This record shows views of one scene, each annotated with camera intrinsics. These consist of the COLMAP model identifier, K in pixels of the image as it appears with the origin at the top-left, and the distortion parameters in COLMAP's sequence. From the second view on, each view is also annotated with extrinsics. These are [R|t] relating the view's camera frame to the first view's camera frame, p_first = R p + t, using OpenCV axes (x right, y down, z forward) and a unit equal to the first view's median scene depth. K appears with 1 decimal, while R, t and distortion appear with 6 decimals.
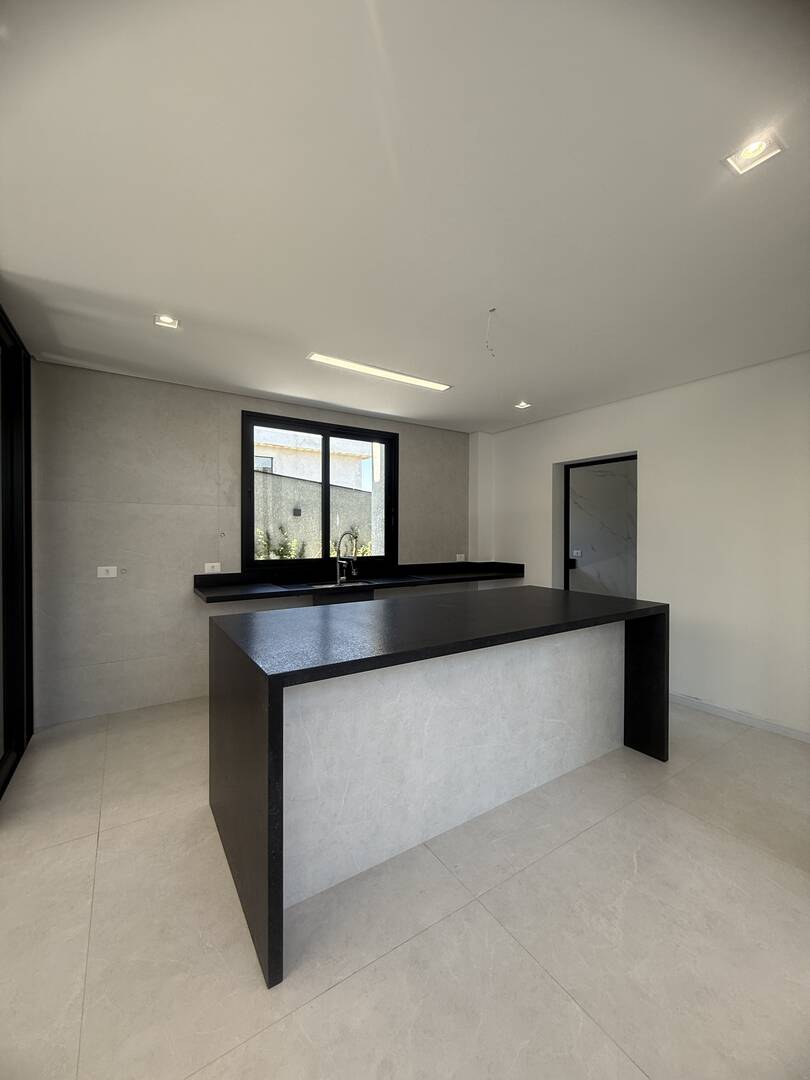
lens RADIAL K [[426.9, 0, 399.3], [0, 426.9, 534.4], [0, 0, 1]] dist [0.001080, 0.000123]
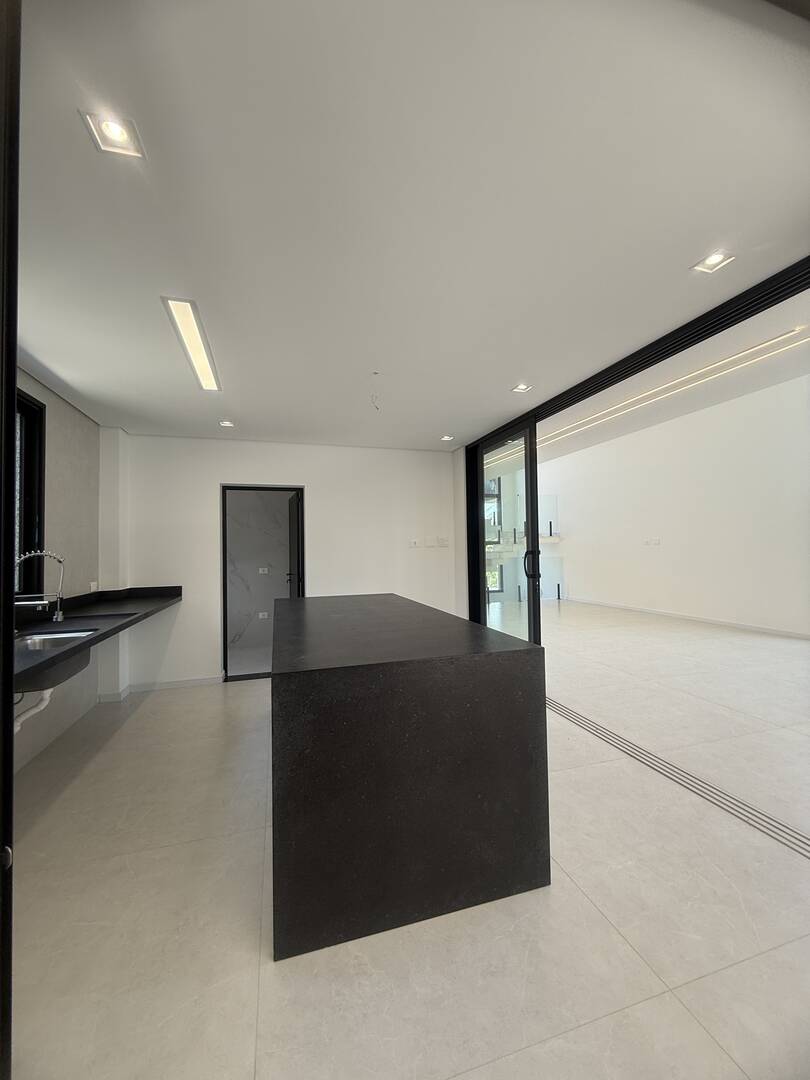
lens RADIAL K [[426.9, 0, 399.3], [0, 426.9, 534.4], [0, 0, 1]] dist [0.001080, 0.000123]
pose [[0.280857, 0.025091, 0.959422, -0.493824], [0.026992, 0.999056, -0.034029, 0.003081], [-0.959370, 0.035453, 0.279914, 0.293704]]
